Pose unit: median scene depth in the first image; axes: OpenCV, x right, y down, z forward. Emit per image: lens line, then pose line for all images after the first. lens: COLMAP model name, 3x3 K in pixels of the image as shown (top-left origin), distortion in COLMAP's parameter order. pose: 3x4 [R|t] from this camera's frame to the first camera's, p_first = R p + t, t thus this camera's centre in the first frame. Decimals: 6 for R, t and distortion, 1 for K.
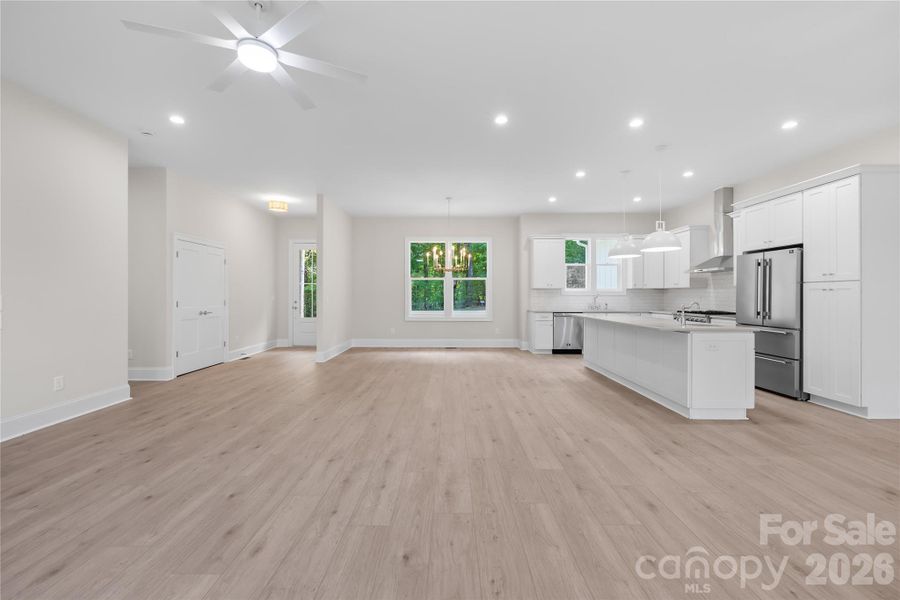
lens RADIAL K [[378.9, 0, 446.6], [0, 378.9, 296.5], [0, 0, 1]] dist [-0.001613, -0.000100]
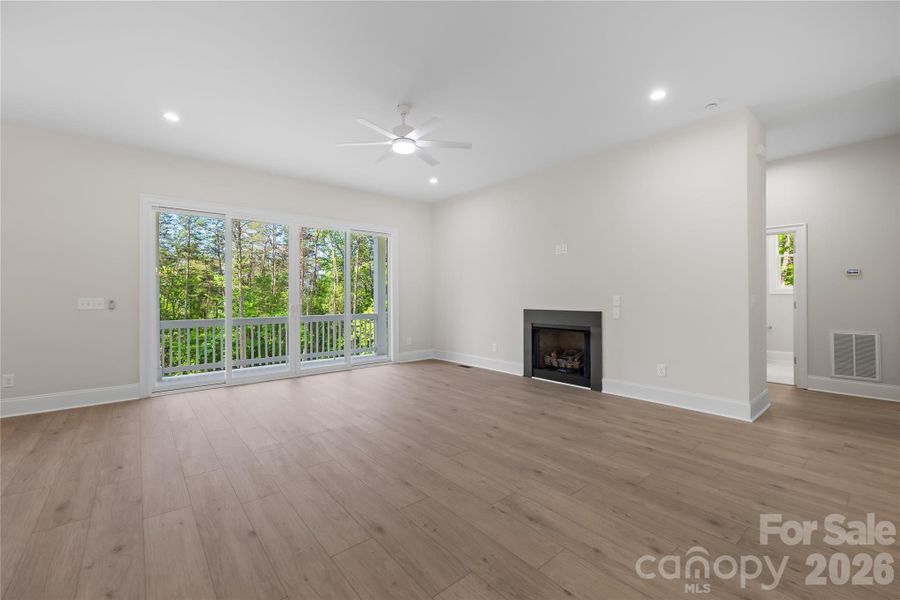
lens RADIAL K [[377.5, 0, 445.2], [0, 377.5, 293.2], [0, 0, 1]] dist [0.000611, 0.000109]
pose [[-0.764805, -0.003351, -0.644253, 0.140619], [-0.000484, 0.999989, -0.004628, -0.003778], [0.644262, -0.003228, -0.764798, 0.829344]]
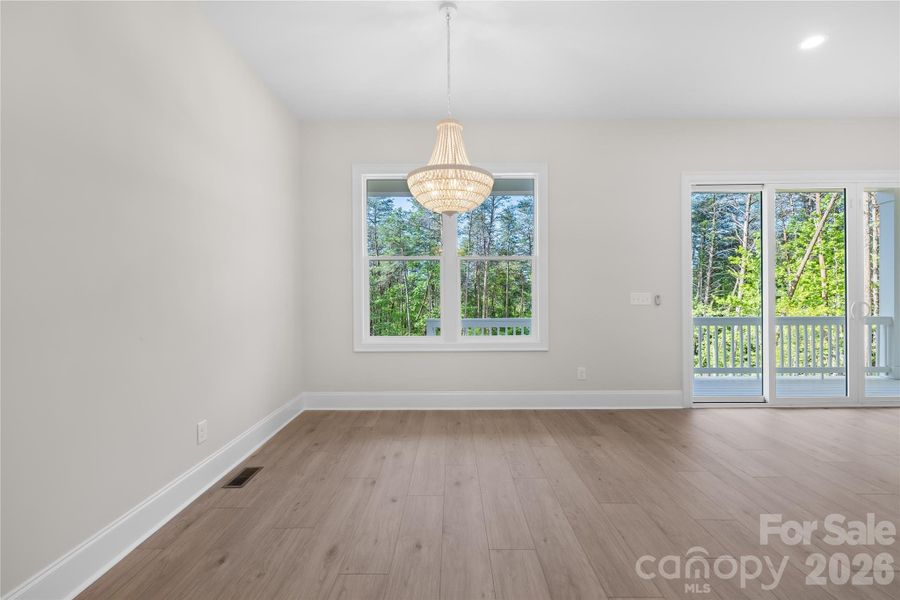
lens RADIAL K [[377.5, 0, 446.7], [0, 377.5, 295.5], [0, 0, 1]] dist [-0.001351, -0.000151]
pose [[-0.999975, 0.006694, 0.002470, 0.507424], [0.006713, 0.999945, 0.008044, -0.000720], [-0.002416, 0.008060, -0.999965, 0.532018]]
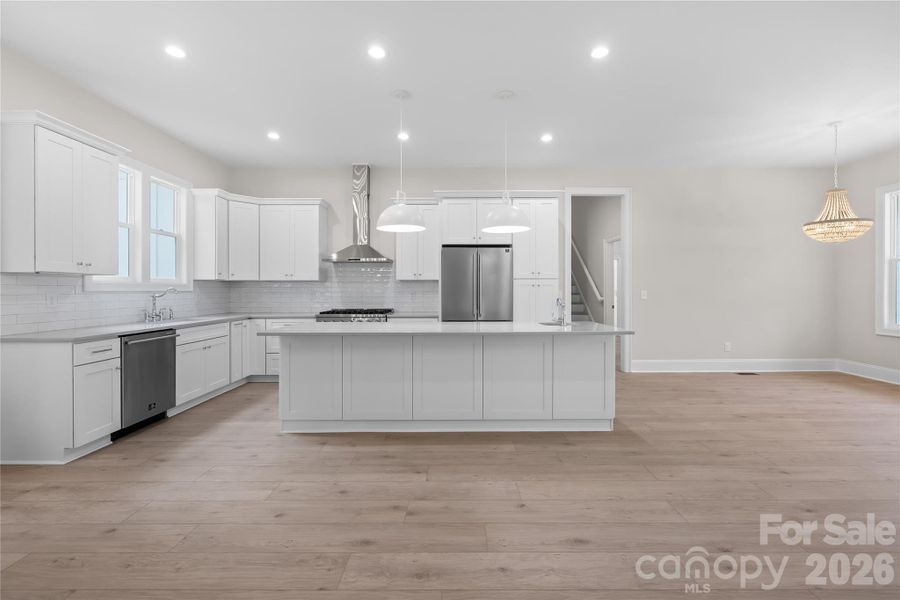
lens RADIAL K [[385.7, 0, 455.4], [0, 385.7, 290.4], [0, 0, 1]] dist [0.000421, 0.000020]
pose [[-0.004603, -0.002194, 0.999987, -0.147935], [0.006537, 0.999976, 0.002224, -0.004166], [-0.999968, 0.006547, -0.004589, 0.804054]]
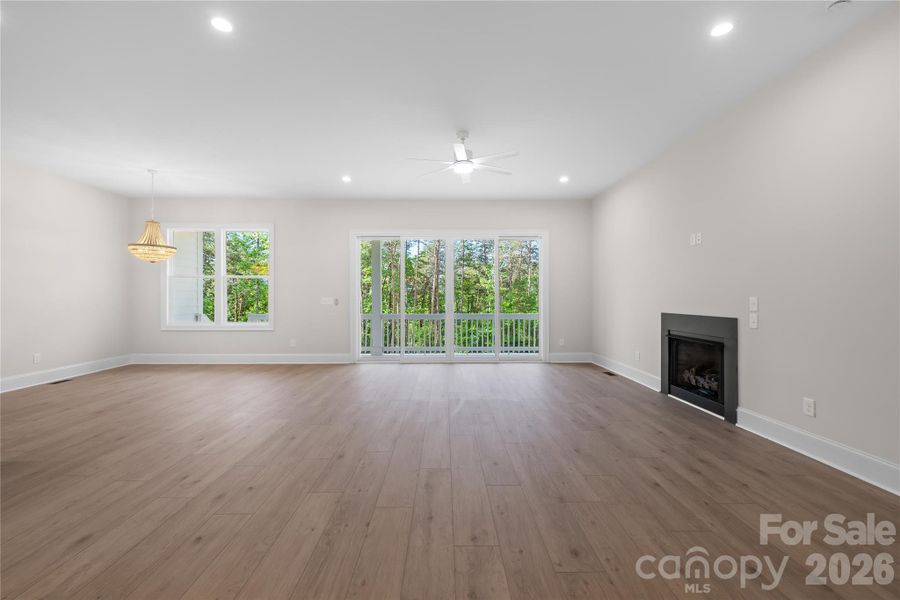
lens RADIAL K [[378.9, 0, 446.6], [0, 378.9, 296.5], [0, 0, 1]] dist [-0.001613, -0.000100]
pose [[-0.999825, -0.000179, -0.018687, -0.136804], [-0.000233, 0.999996, 0.002911, -0.004843], [0.018686, 0.002915, -0.999821, 1.012670]]
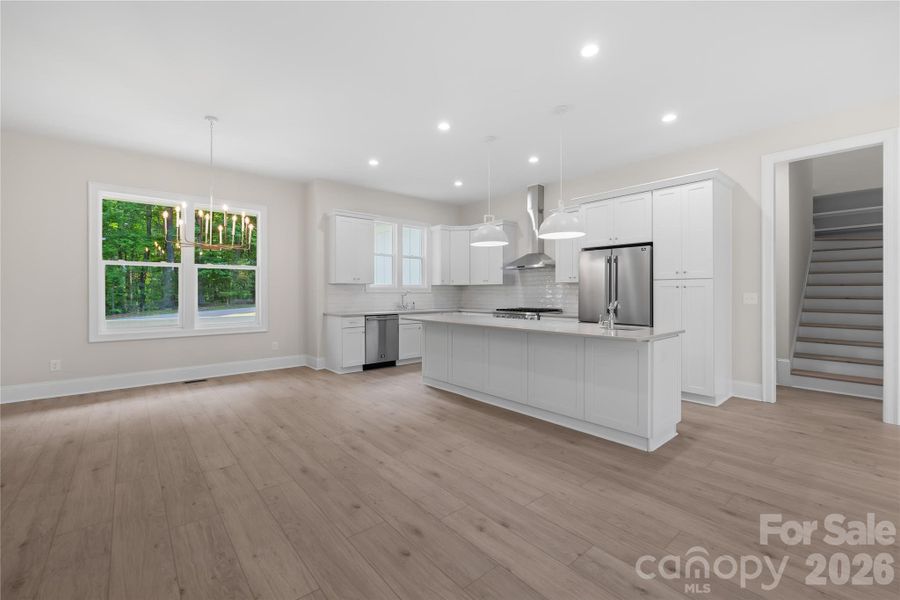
lens RADIAL K [[377.5, 0, 445.2], [0, 377.5, 293.2], [0, 0, 1]] dist [0.000611, 0.000109]
pose [[0.759785, -0.004062, 0.650162, -0.105143], [0.004421, 0.999990, 0.001080, -0.003010], [-0.650159, 0.002054, 0.759795, 0.401348]]
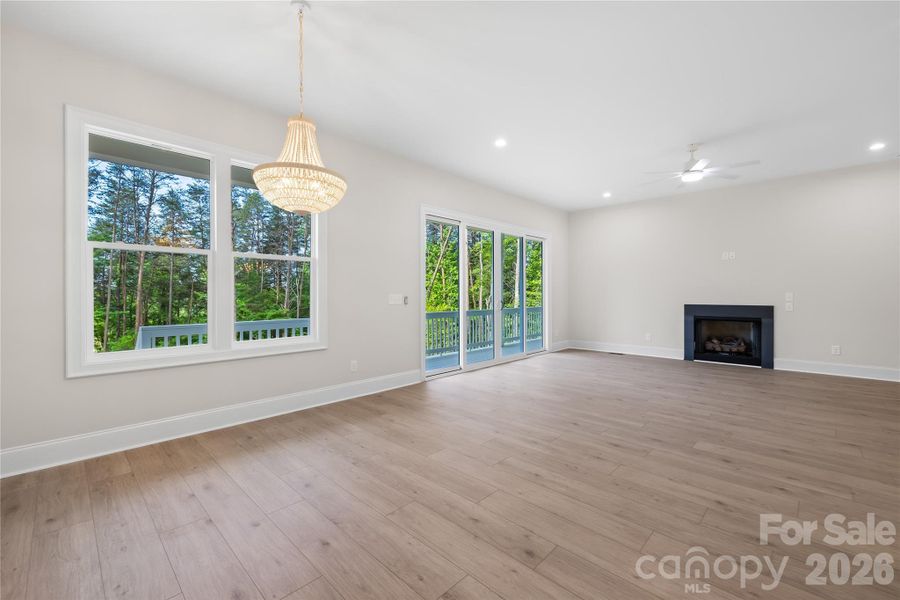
lens RADIAL K [[377.5, 0, 445.2], [0, 377.5, 293.2], [0, 0, 1]] dist [0.000611, 0.000109]
pose [[-0.690474, -0.001131, -0.723356, 0.676182], [-0.001860, 0.999998, 0.000212, -0.000904], [0.723355, 0.001492, -0.690475, 0.514213]]
